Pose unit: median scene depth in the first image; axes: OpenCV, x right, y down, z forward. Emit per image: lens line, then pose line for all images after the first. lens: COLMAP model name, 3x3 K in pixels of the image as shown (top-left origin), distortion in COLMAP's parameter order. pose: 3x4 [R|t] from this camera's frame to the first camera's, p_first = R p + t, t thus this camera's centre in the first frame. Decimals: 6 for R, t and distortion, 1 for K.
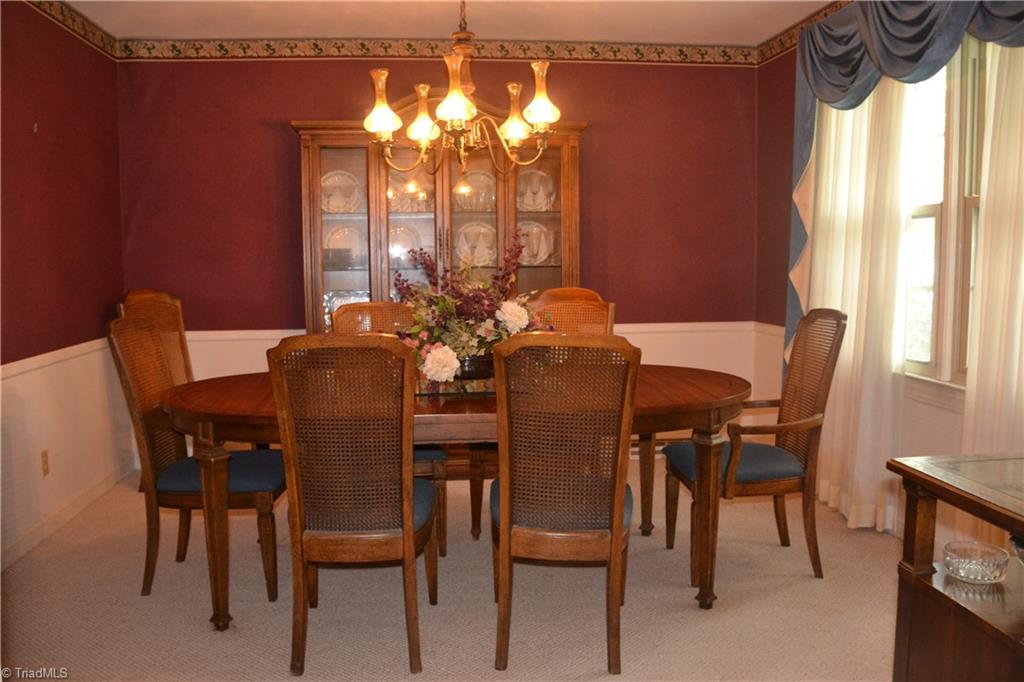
lens RADIAL K [[854.3, 0, 509.7], [0, 854.3, 345.3], [0, 0, 1]] dist [-0.090169, 0.025117]
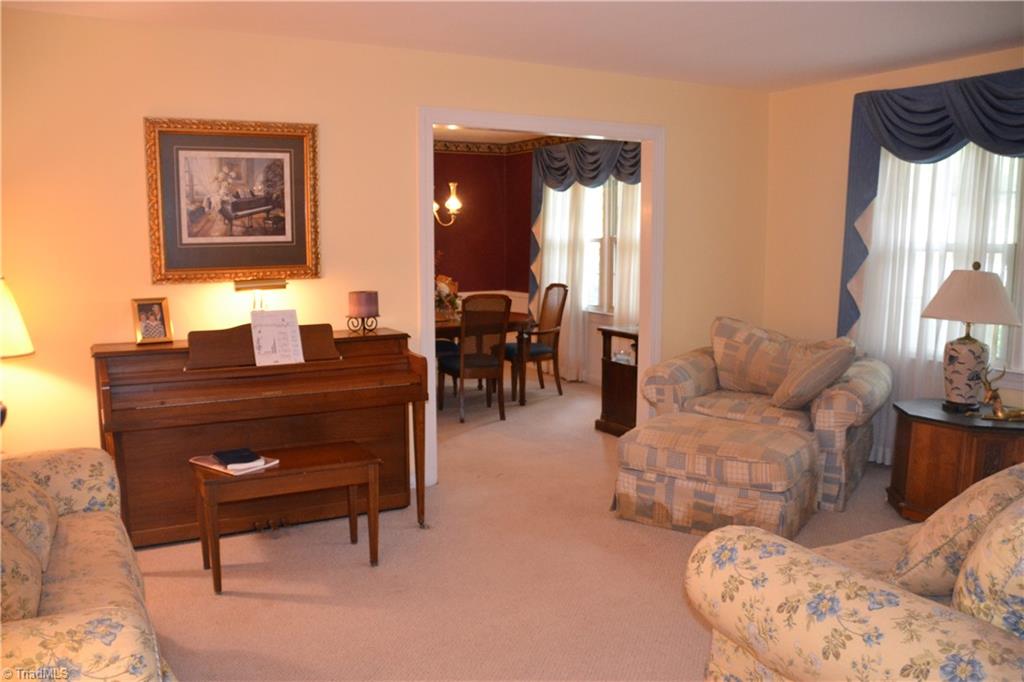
lens RADIAL K [[854.3, 0, 514.7], [0, 854.3, 342.7], [0, 0, 1]] dist [-0.090169, 0.025117]
pose [[0.918724, -0.045615, 0.392256, -0.664854], [0.035978, 0.998844, 0.031888, 0.041227], [-0.393257, -0.015184, 0.919303, -1.122698]]
